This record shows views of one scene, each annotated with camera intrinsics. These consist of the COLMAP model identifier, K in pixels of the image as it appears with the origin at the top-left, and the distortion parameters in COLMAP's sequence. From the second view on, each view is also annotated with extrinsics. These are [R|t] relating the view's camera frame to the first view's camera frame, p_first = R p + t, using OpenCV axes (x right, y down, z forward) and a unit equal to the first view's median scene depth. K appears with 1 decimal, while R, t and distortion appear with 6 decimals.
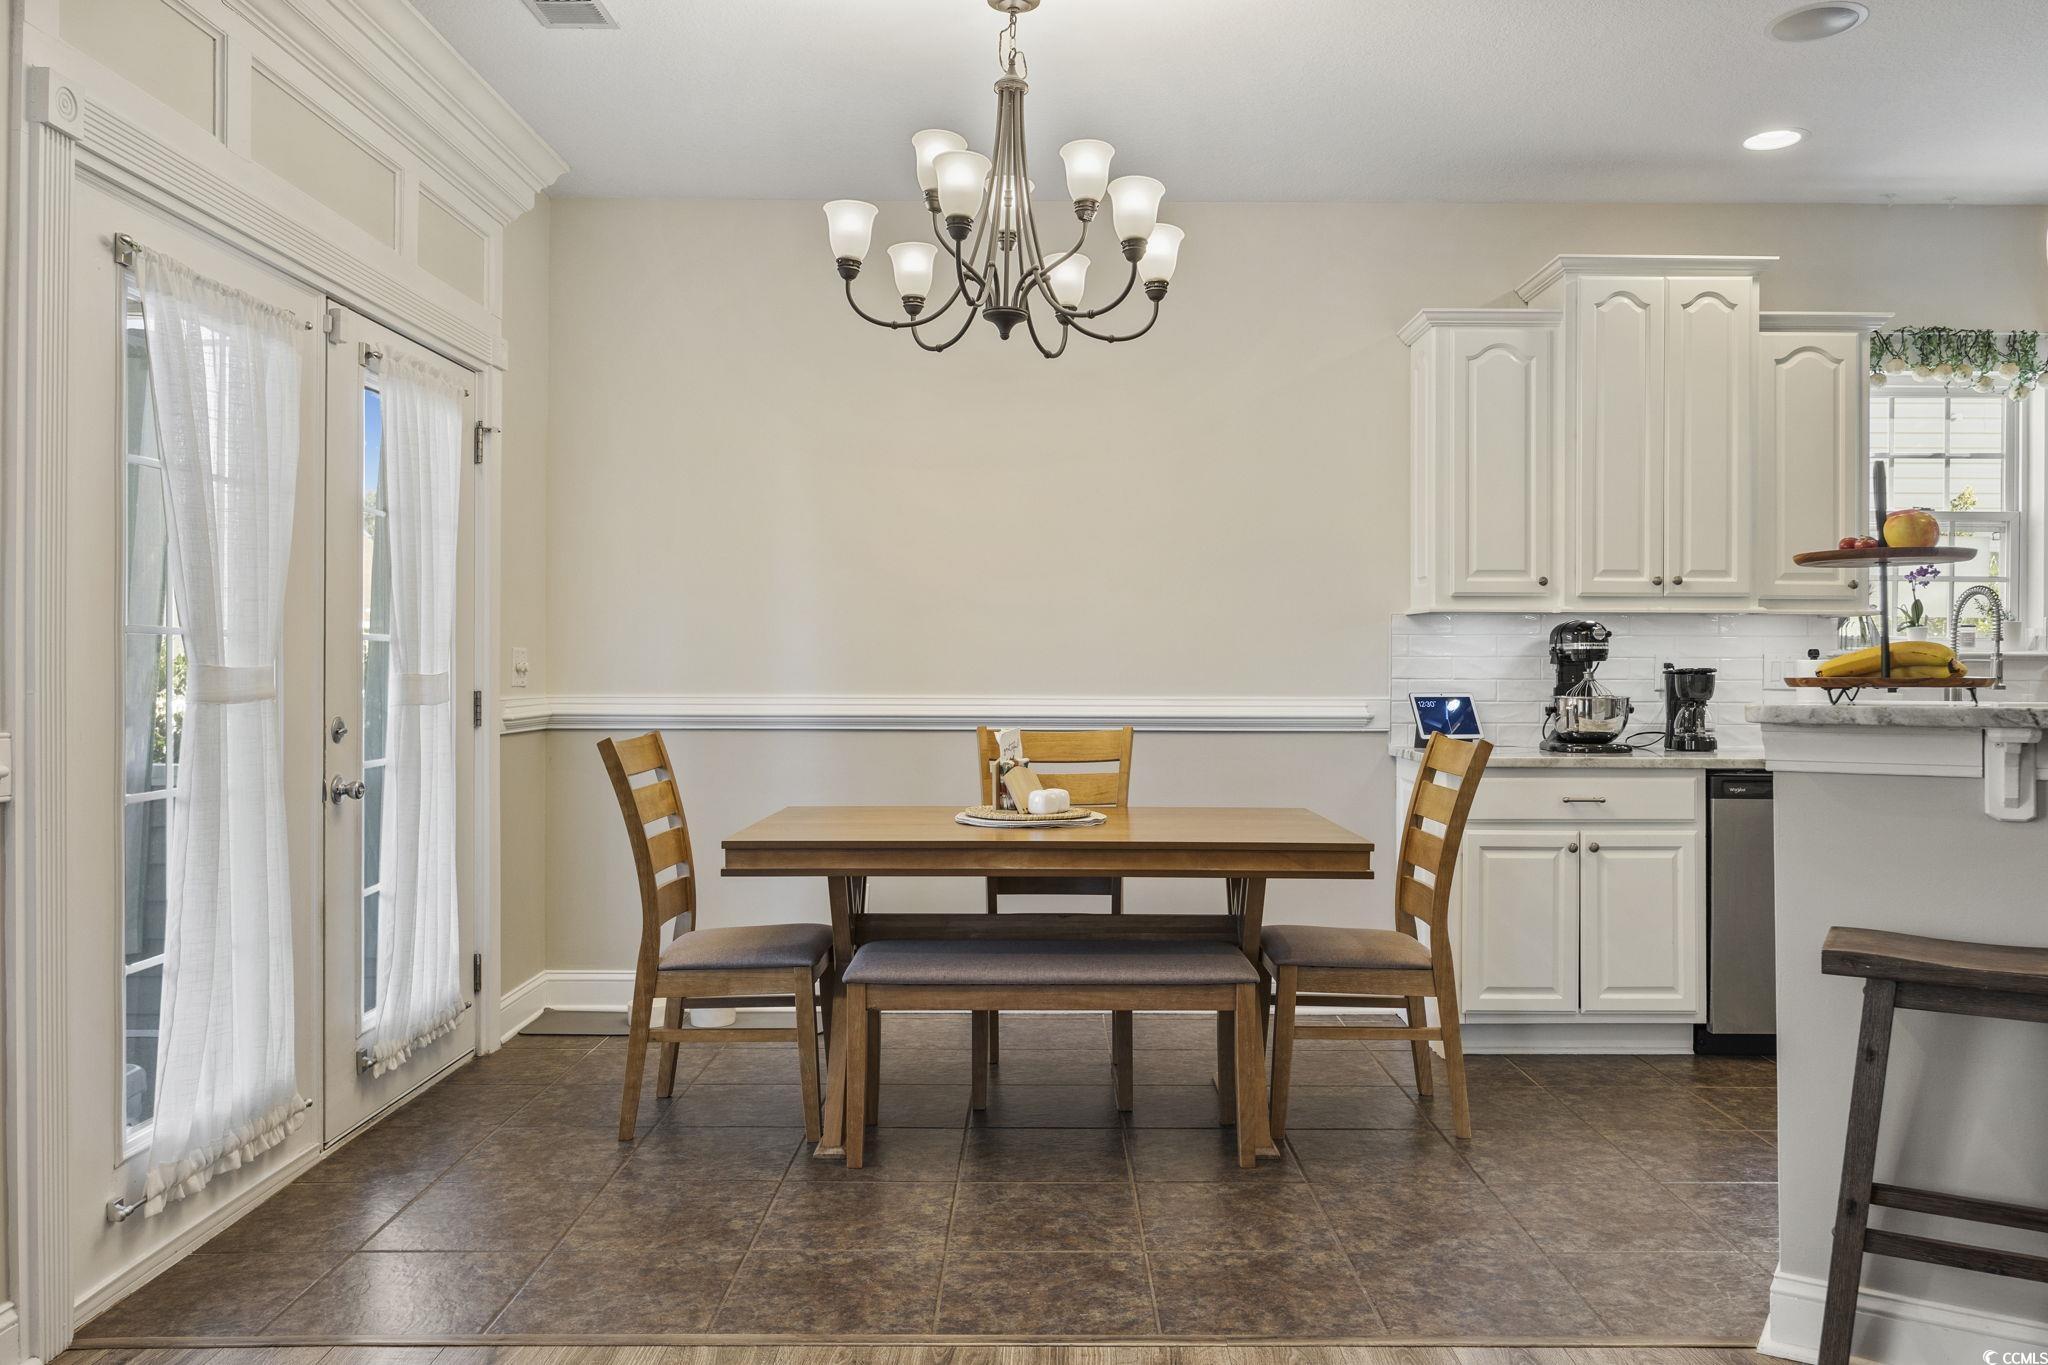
lens RADIAL K [[1459.4, 0, 1027.1], [0, 1459.4, 660.0], [0, 0, 1]] dist [-0.012348, 0.001564]
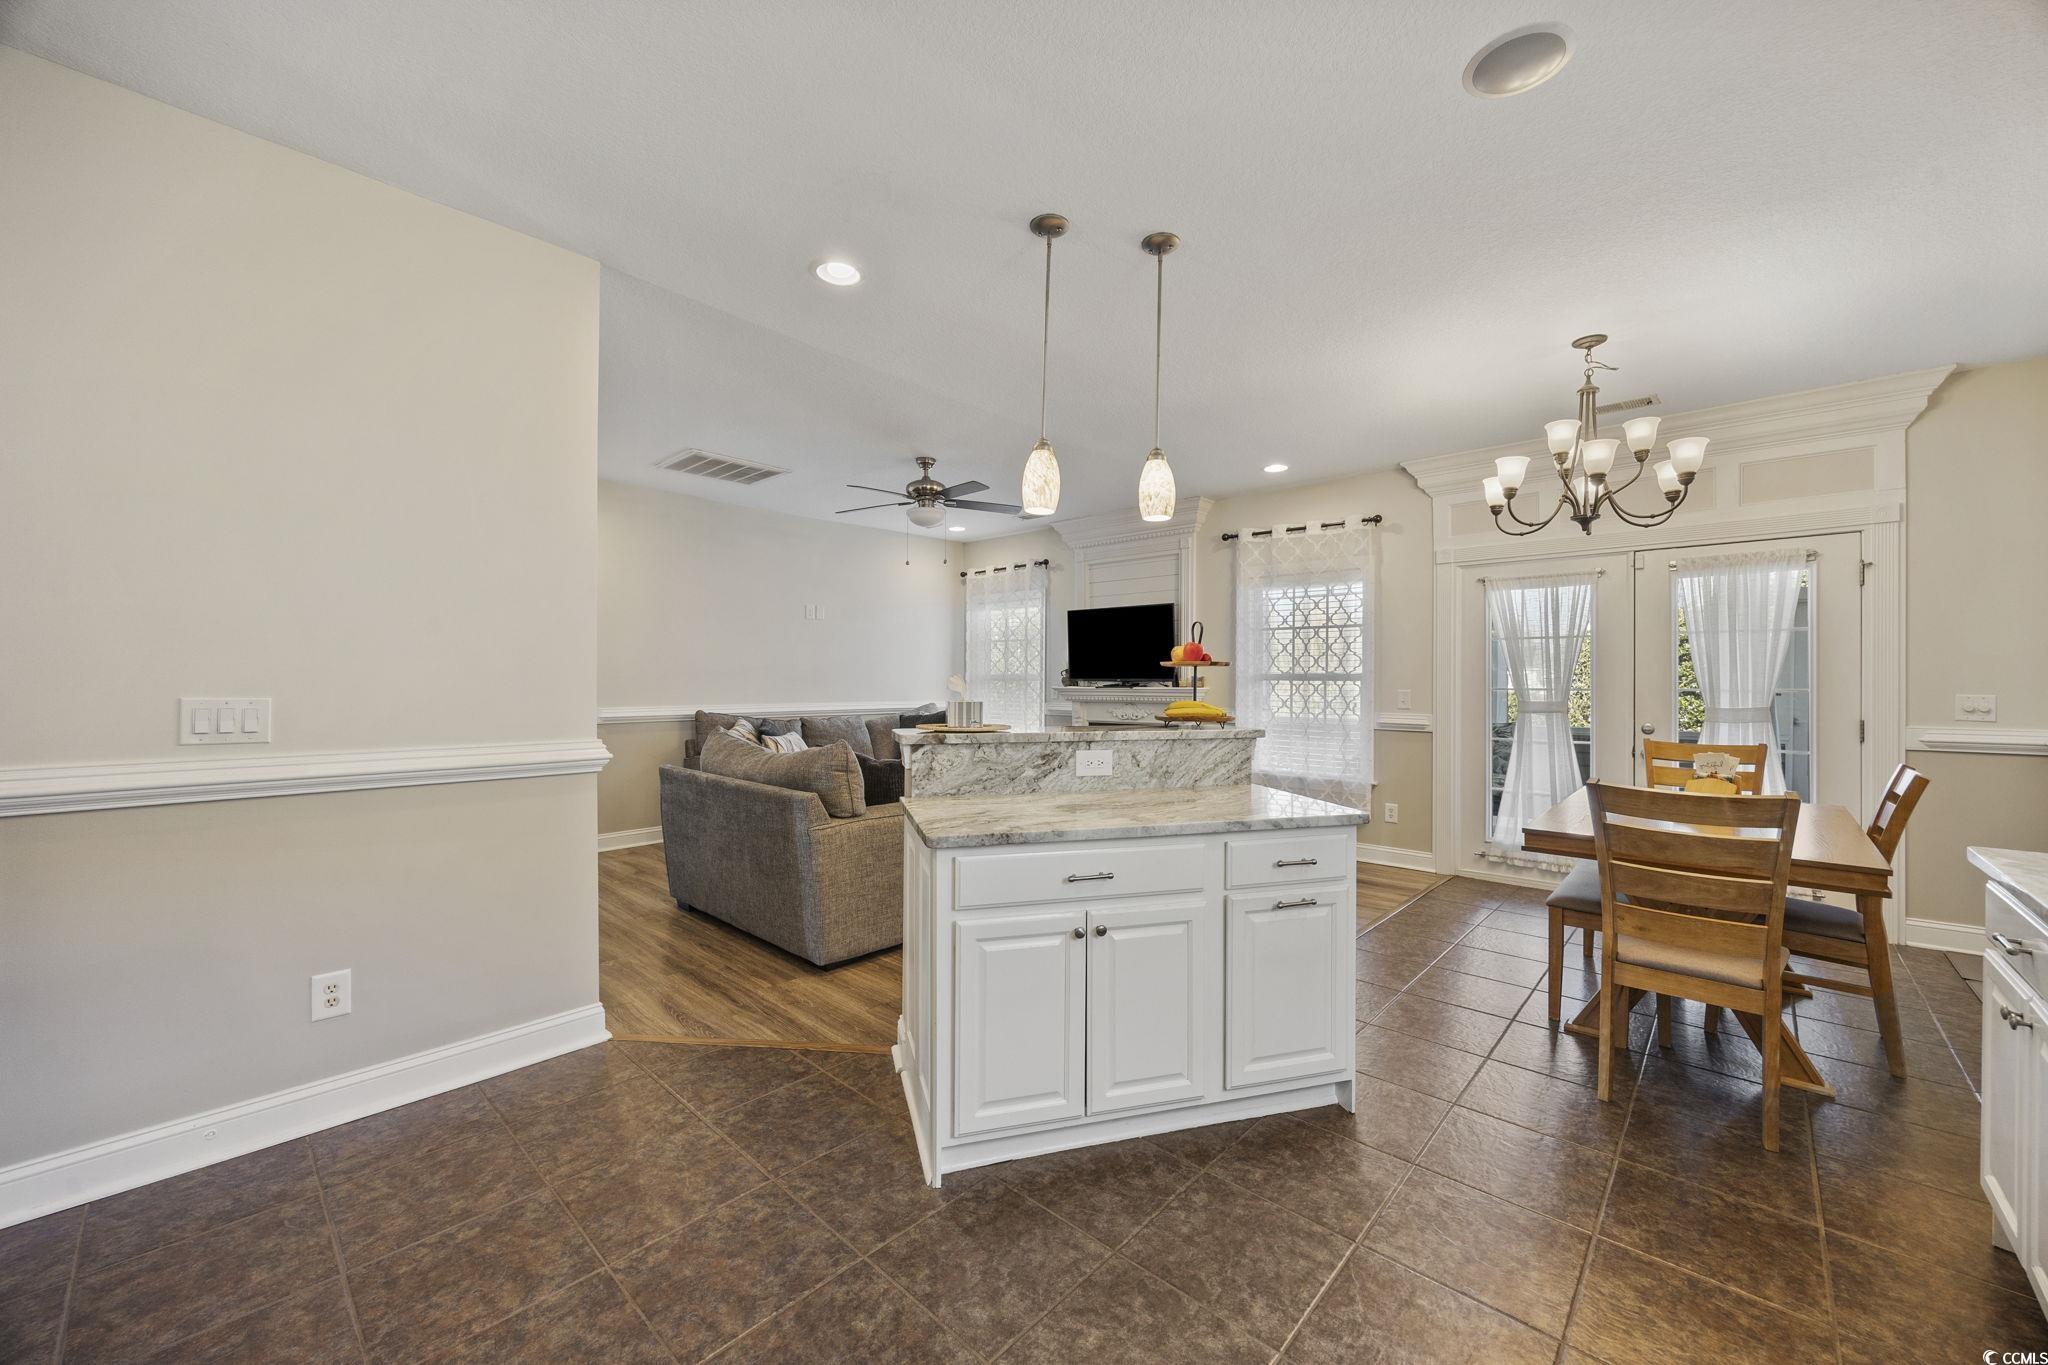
lens RADIAL K [[758.2, 0, 1024.7], [0, 758.2, 691.7], [0, 0, 1]] dist [-0.016949, -0.000226]
pose [[-0.668519, 0.007804, -0.743655, 0.873366], [-0.000585, 0.999939, 0.011020, -0.019899], [0.743695, 0.007802, -0.668473, 0.813603]]
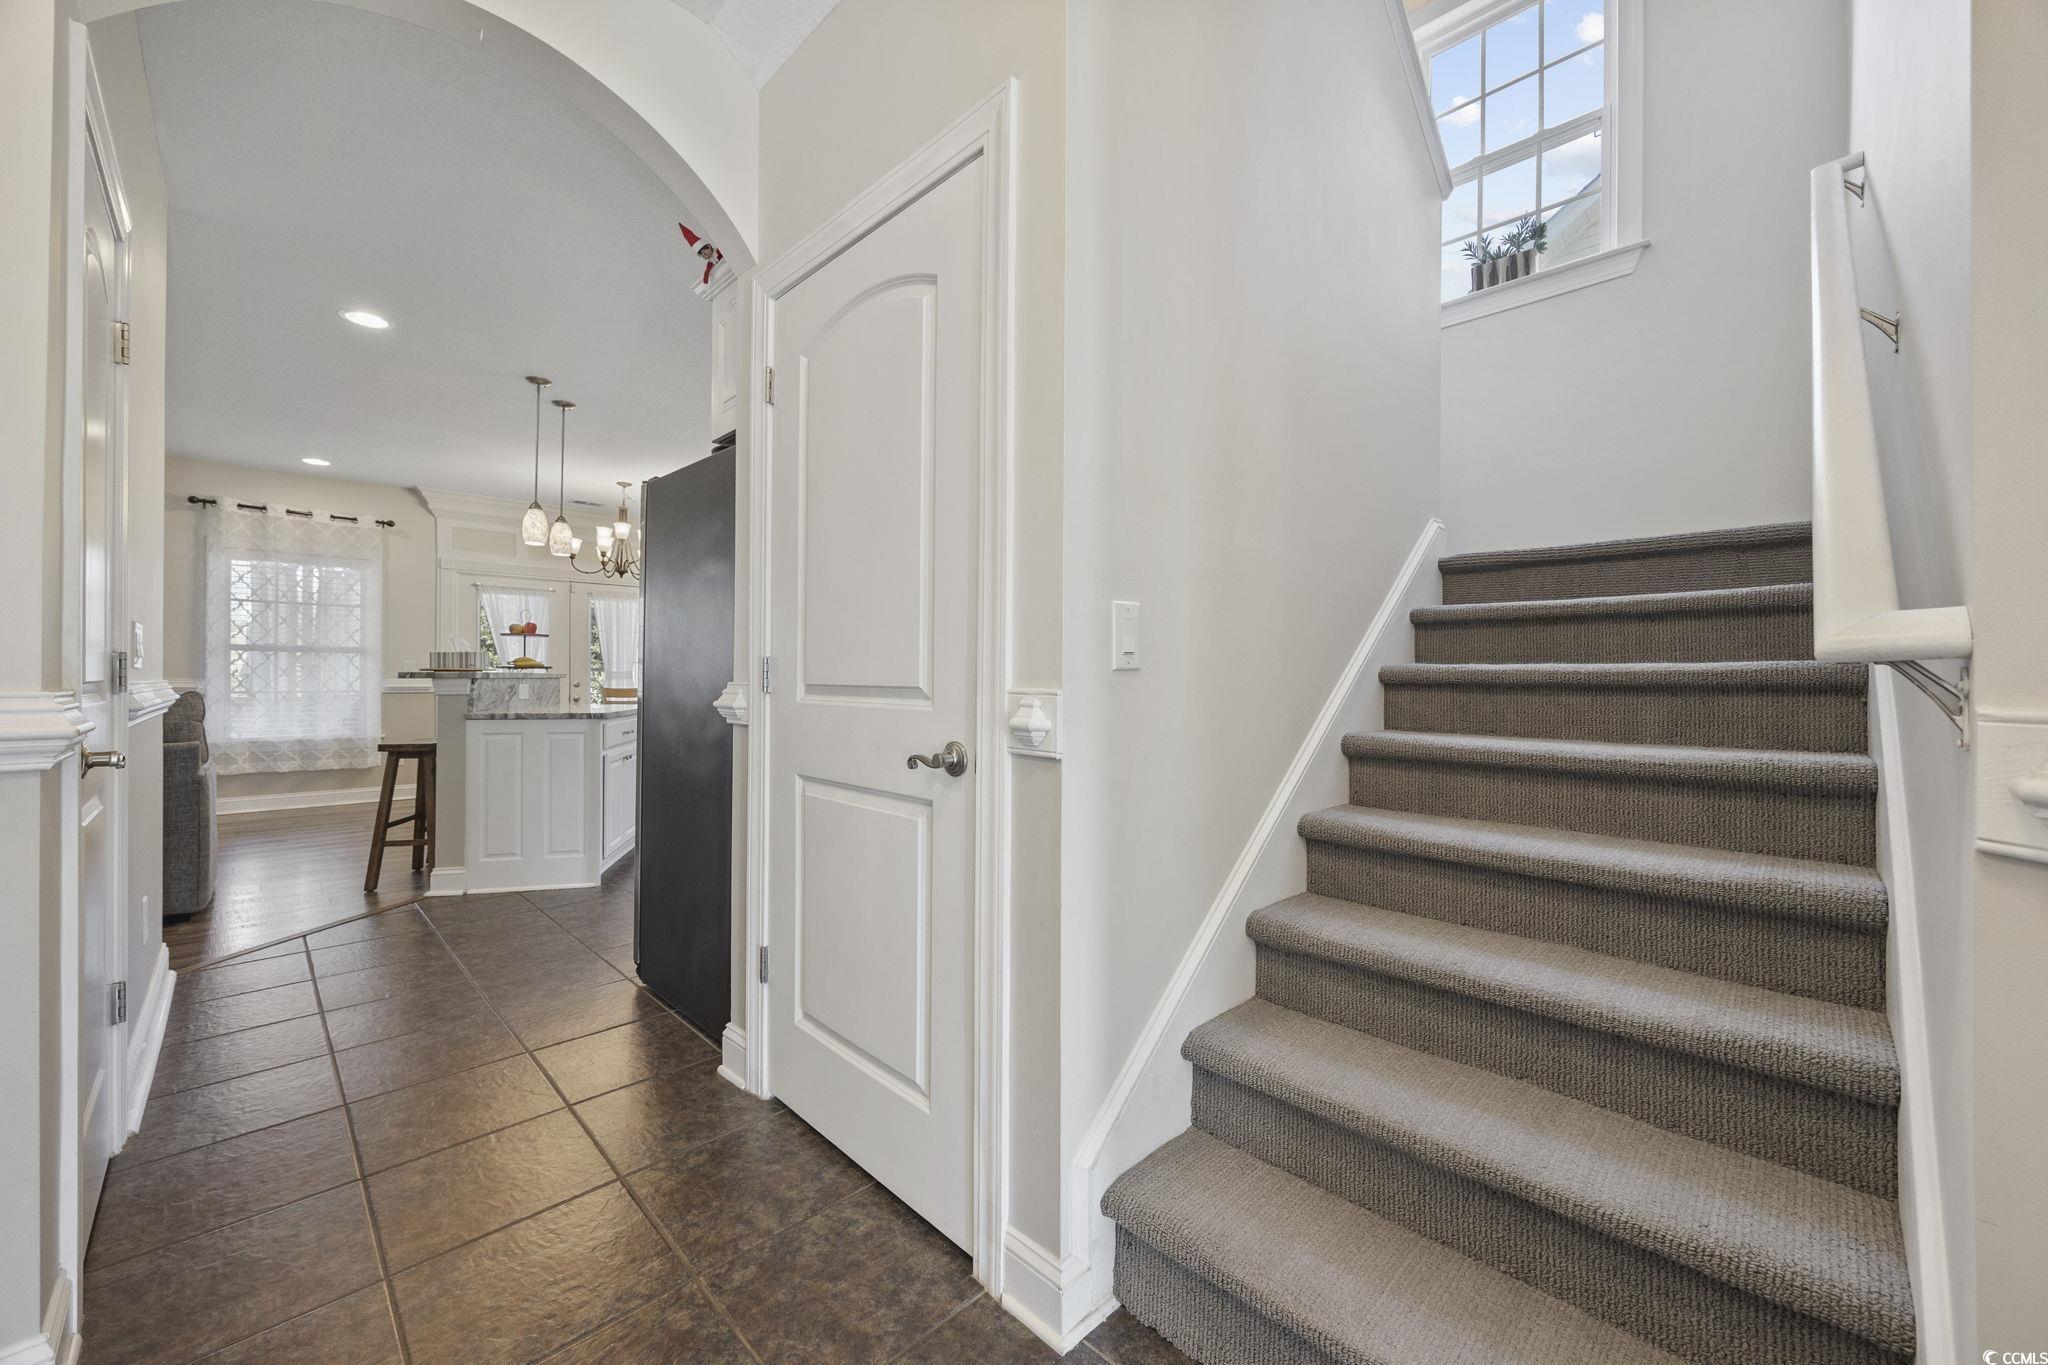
lens RADIAL K [[787.7, 0, 1038.4], [0, 787.7, 678.0], [0, 0, 1]] dist [-0.005028, 0.000781]
pose [[0.715416, -0.000397, -0.698699, 1.579582], [-0.000114, 1.000000, -0.000685, 0.023499], [0.698699, 0.000570, 0.715416, 0.237617]]
